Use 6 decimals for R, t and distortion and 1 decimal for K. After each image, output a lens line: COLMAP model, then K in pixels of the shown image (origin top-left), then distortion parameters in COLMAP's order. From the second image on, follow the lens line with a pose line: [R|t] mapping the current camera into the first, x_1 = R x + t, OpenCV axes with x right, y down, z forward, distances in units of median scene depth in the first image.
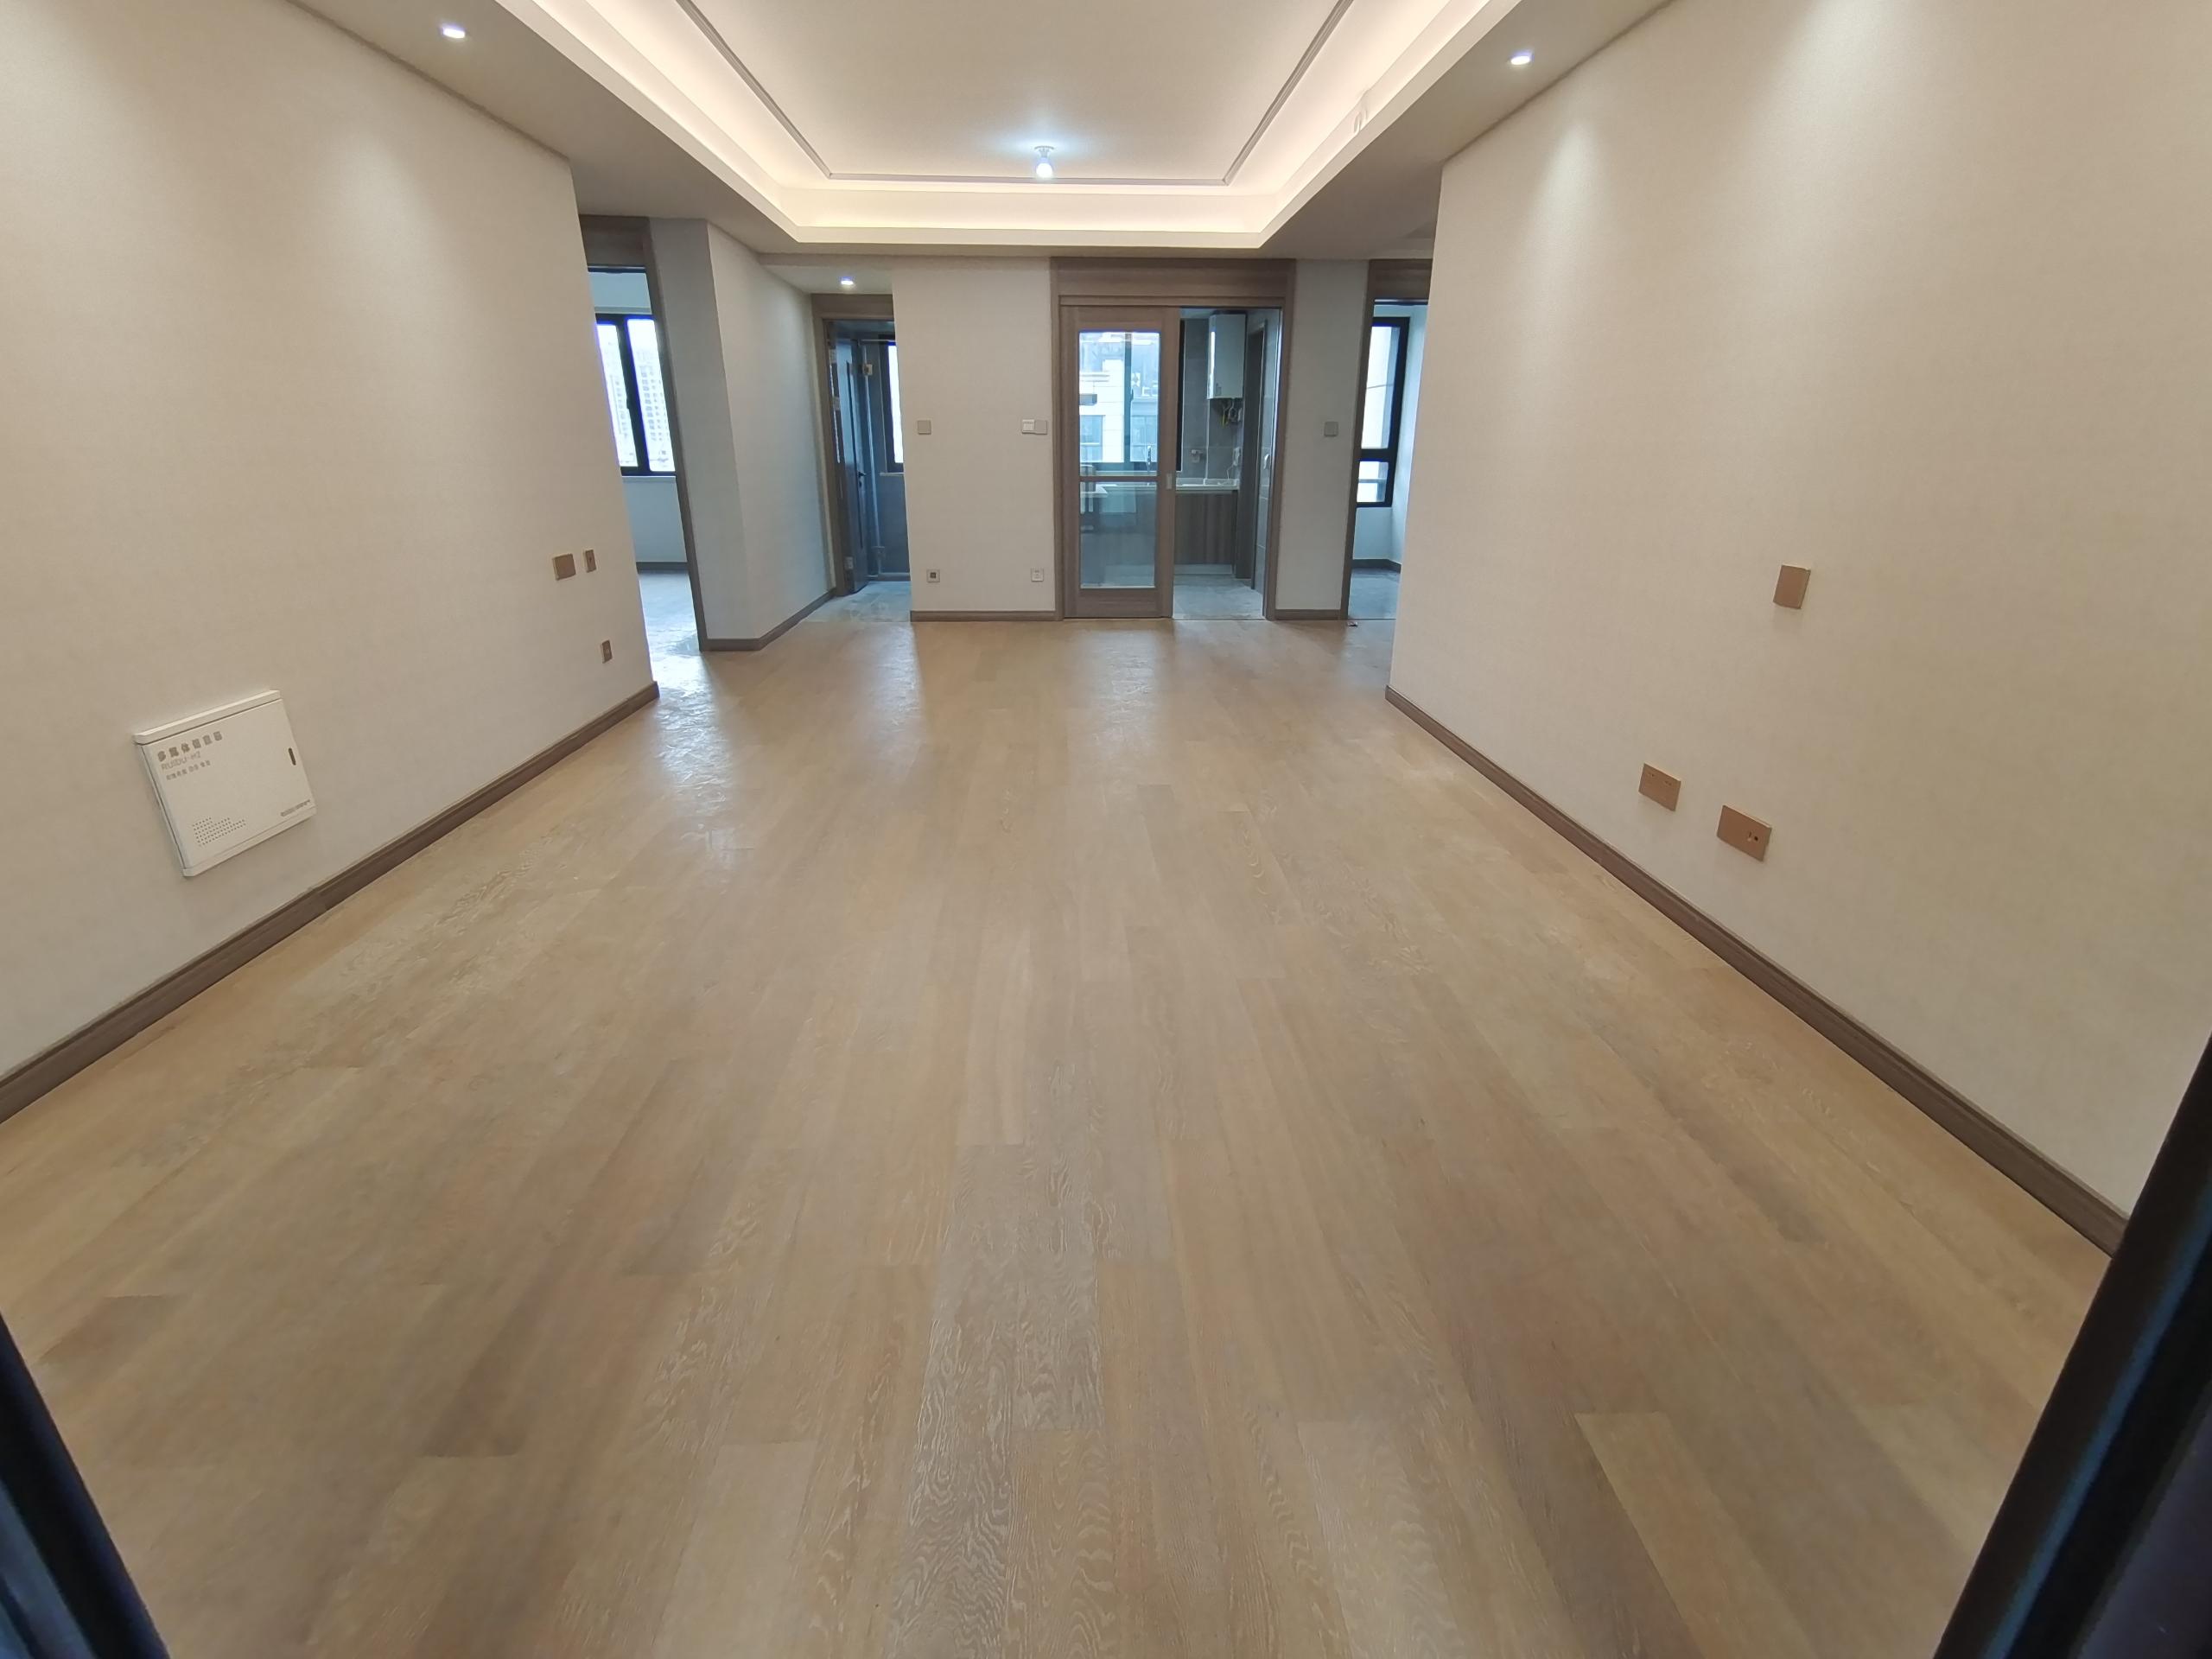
lens RADIAL K [[1014.9, 0, 1107.0], [0, 1014.9, 825.6], [0, 0, 1]] dist [0.000318, 0.000193]
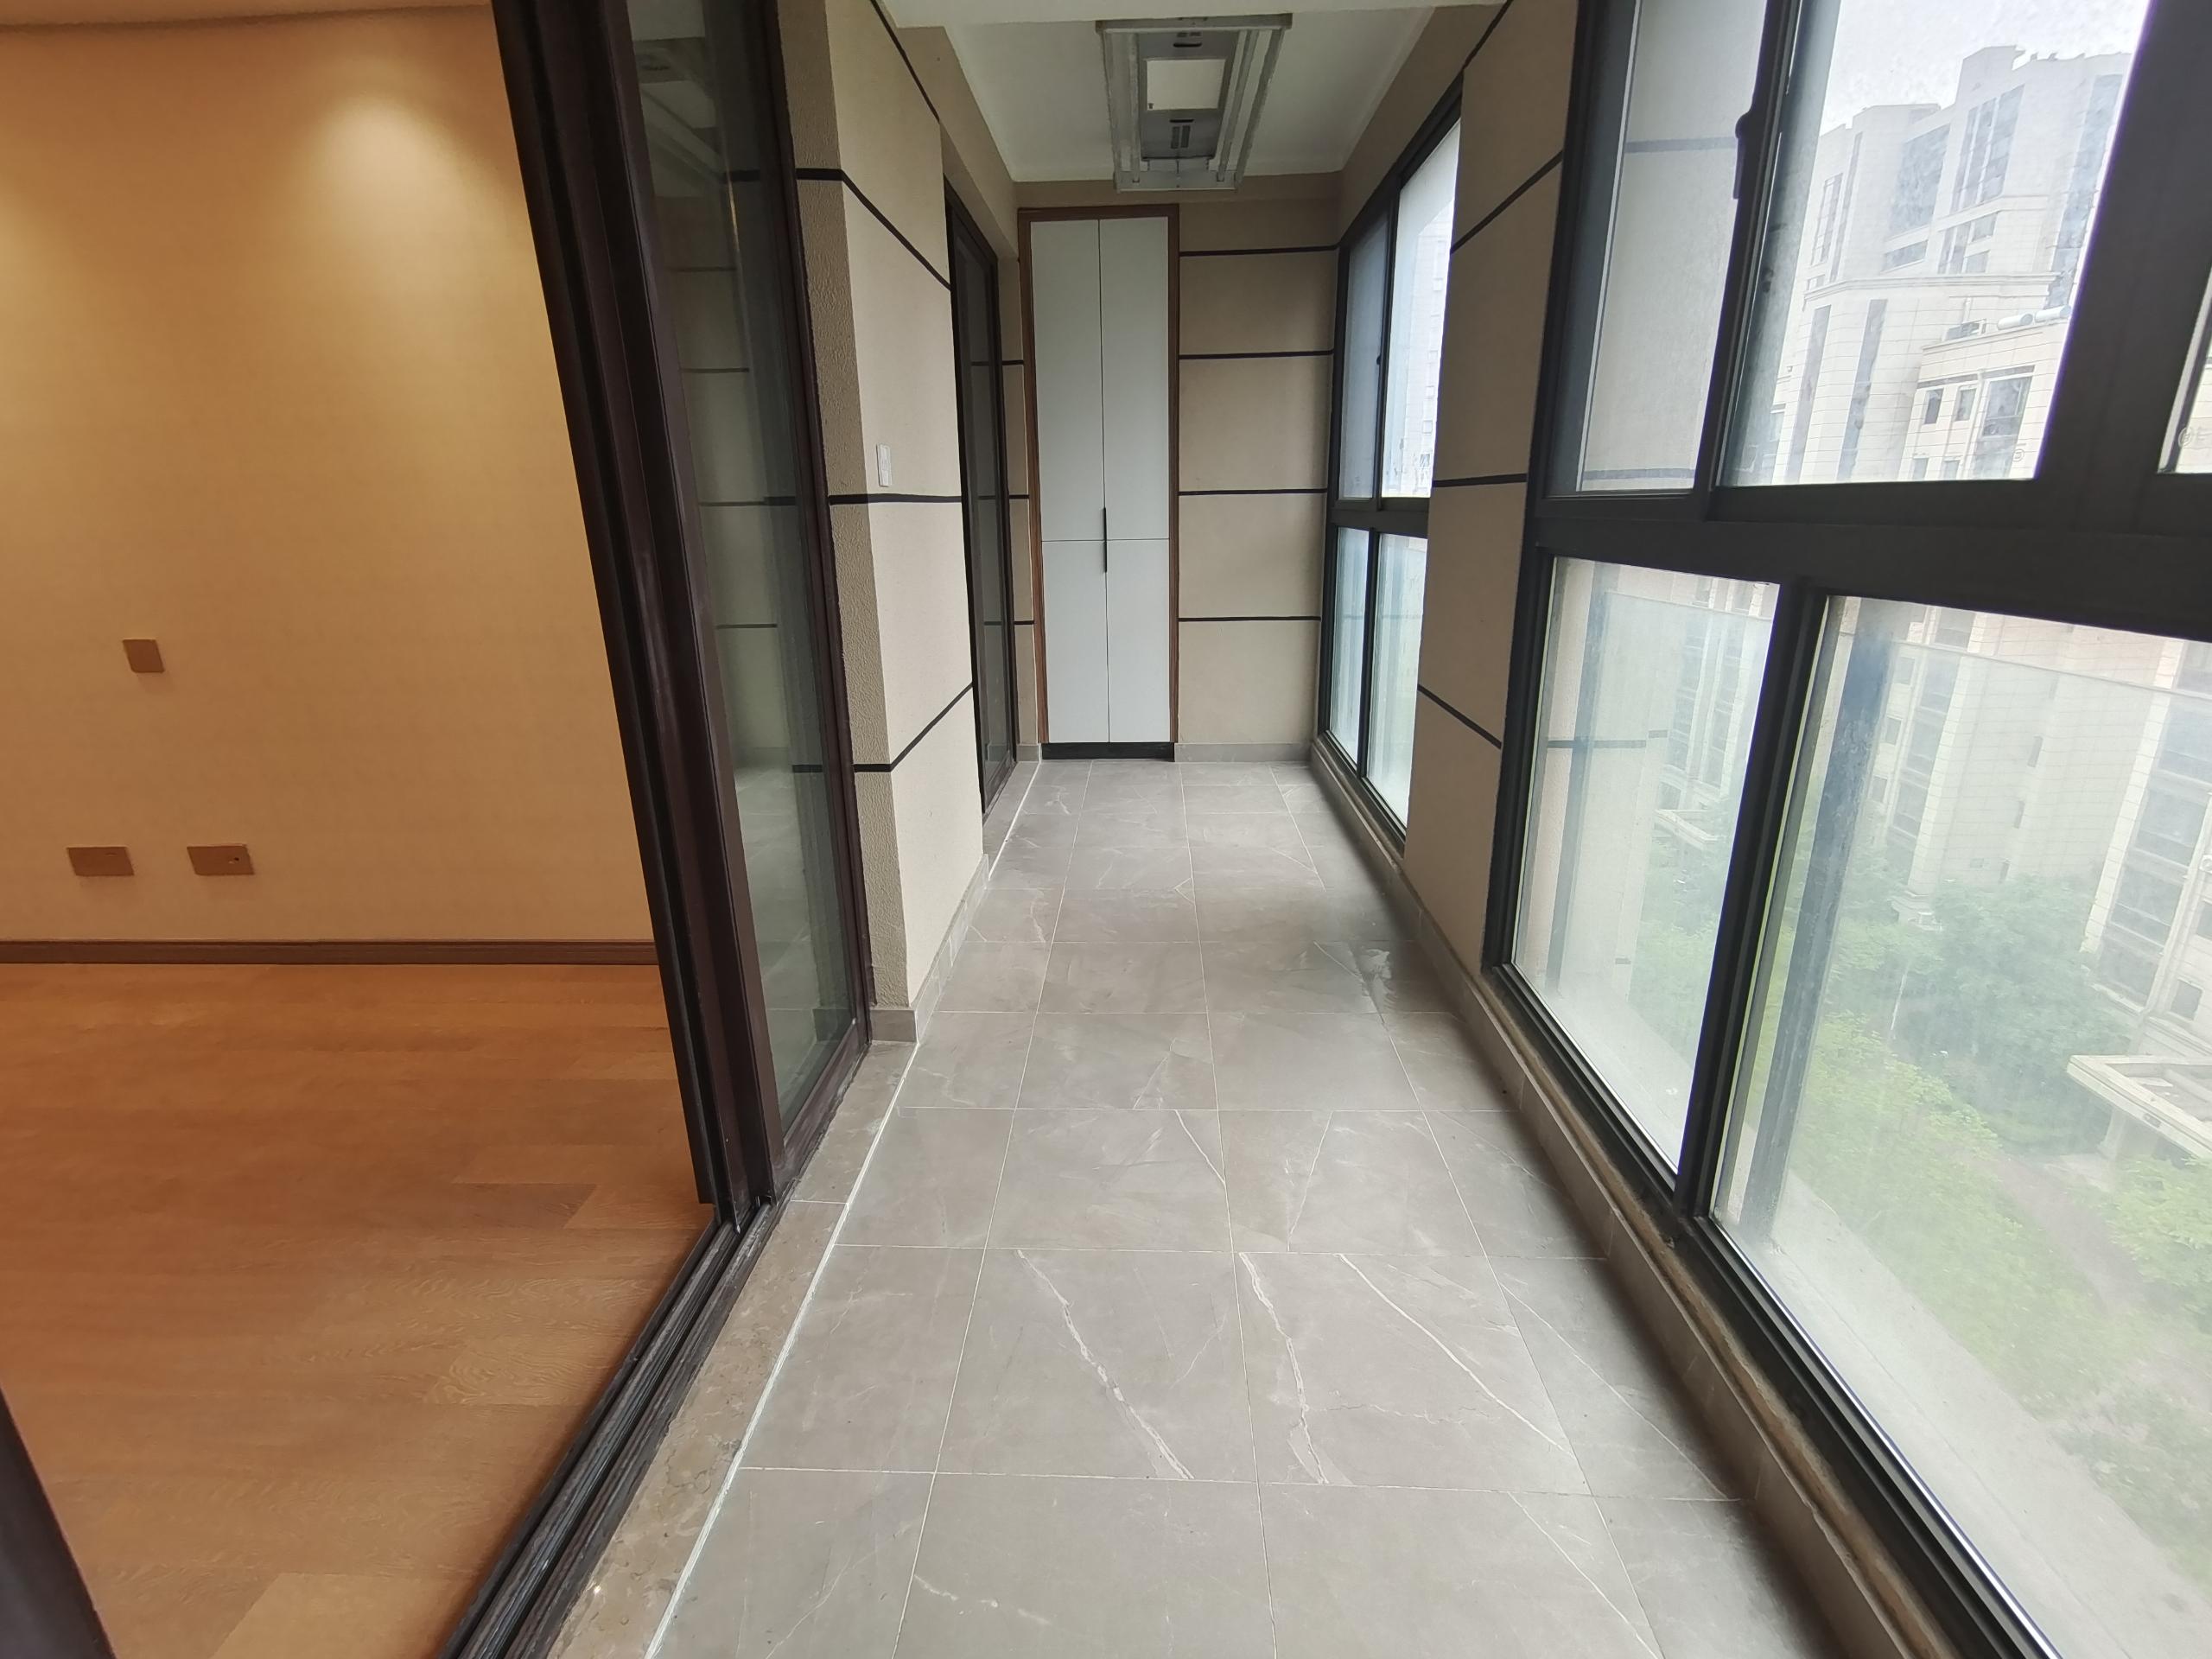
lens RADIAL K [[1014.9, 0, 1108.0], [0, 1014.9, 824.8], [0, 0, 1]] dist [0.000318, 0.000193]
pose [[0.097522, -0.309402, 0.945918, -0.434279], [0.362360, 0.896249, 0.255797, 0.048268], [-0.926922, 0.317817, 0.199518, -0.227817]]
